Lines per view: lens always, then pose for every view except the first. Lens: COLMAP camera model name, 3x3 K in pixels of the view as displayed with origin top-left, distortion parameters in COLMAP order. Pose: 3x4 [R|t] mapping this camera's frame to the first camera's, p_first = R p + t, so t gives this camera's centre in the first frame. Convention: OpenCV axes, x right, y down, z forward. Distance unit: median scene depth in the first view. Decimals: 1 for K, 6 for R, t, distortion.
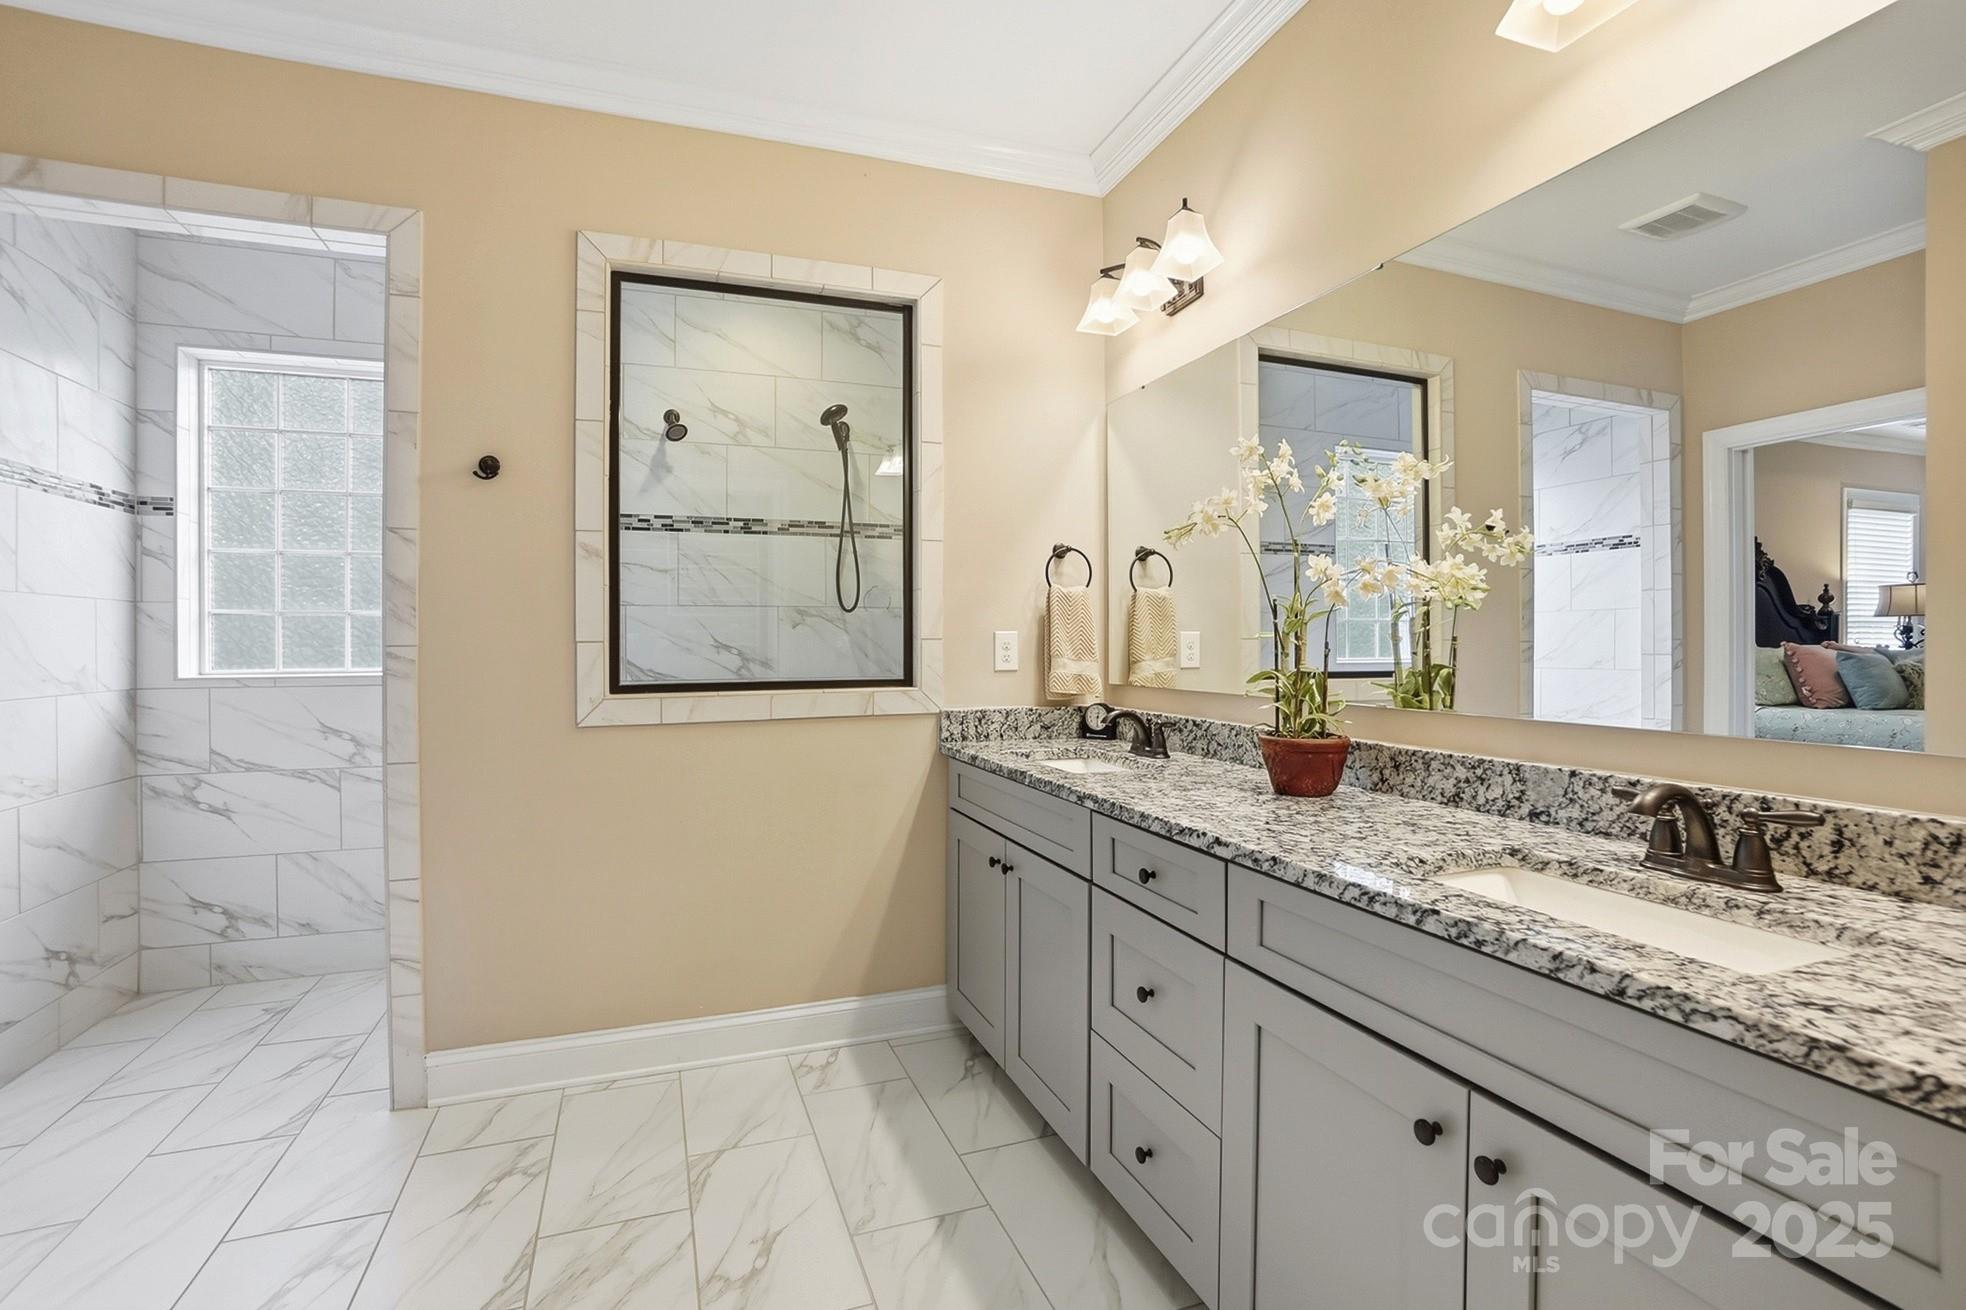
lens RADIAL K [[895.8, 0, 973.8], [0, 895.8, 649.7], [0, 0, 1]] dist [-0.068054, 0.024107]
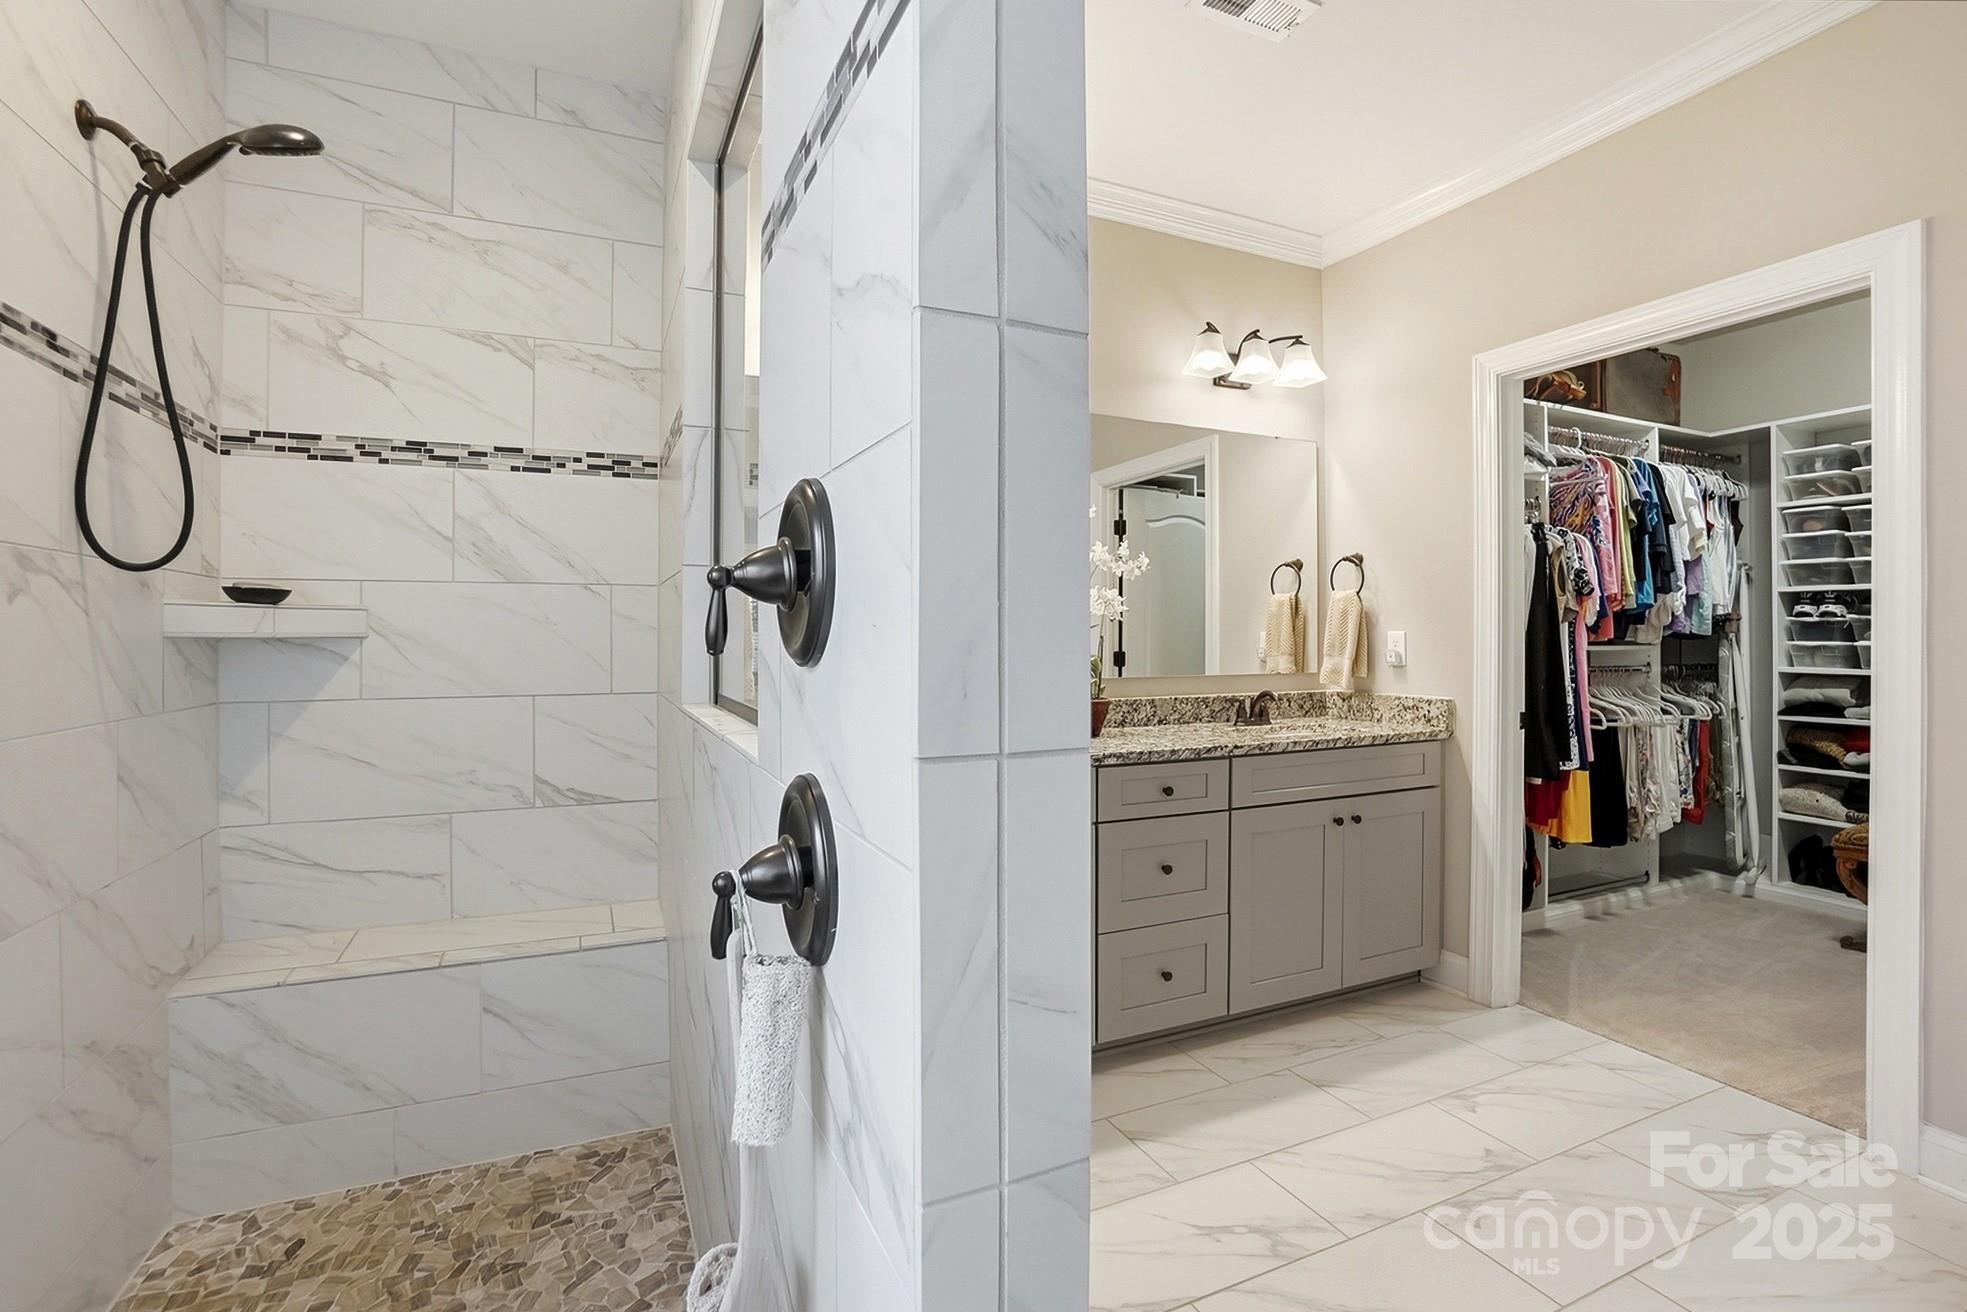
lens RADIAL K [[896.3, 0, 974.3], [0, 896.3, 650.7], [0, 0, 1]] dist [-0.068054, 0.024107]
pose [[-0.084041, -0.012631, 0.996382, -1.365624], [0.006926, 0.999888, 0.013260, -0.011780], [-0.996438, 0.008016, -0.083944, 1.524128]]
